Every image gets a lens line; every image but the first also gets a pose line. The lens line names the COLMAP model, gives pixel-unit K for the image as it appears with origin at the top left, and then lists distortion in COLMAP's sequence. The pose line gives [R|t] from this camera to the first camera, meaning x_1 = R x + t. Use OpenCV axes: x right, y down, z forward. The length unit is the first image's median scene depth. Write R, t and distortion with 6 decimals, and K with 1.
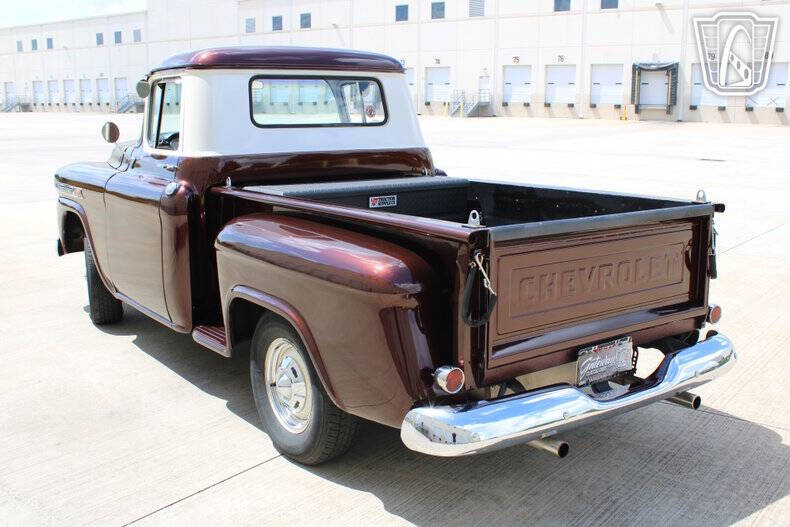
lens RADIAL K [[850.9, 0, 395.0], [0, 850.9, 259.7], [0, 0, 1]] dist [-0.071439, 0.000000]
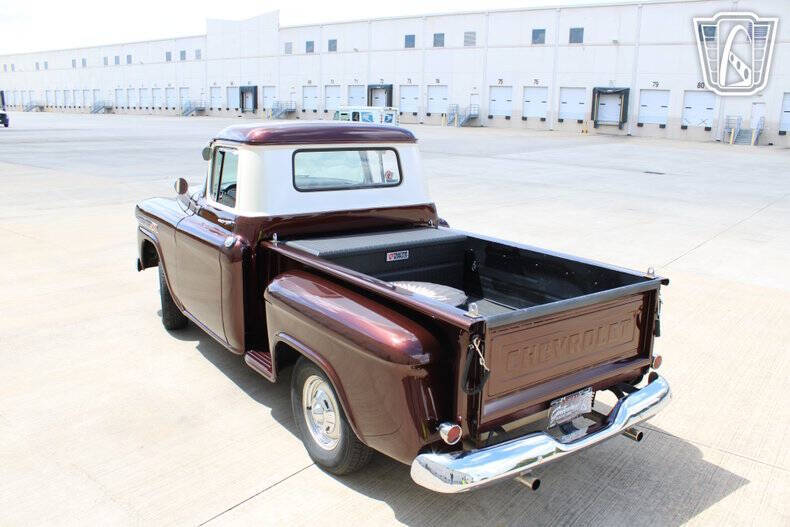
lens RADIAL K [[677.2, 0, 396.8], [0, 677.2, 268.3], [0, 0, 1]] dist [-0.122620, 0.045326]
pose [[0.999684, 0.025031, -0.002240, -0.013821], [-0.024894, 0.998535, 0.048046, -0.107255], [0.003439, -0.047975, 0.998843, 0.002466]]
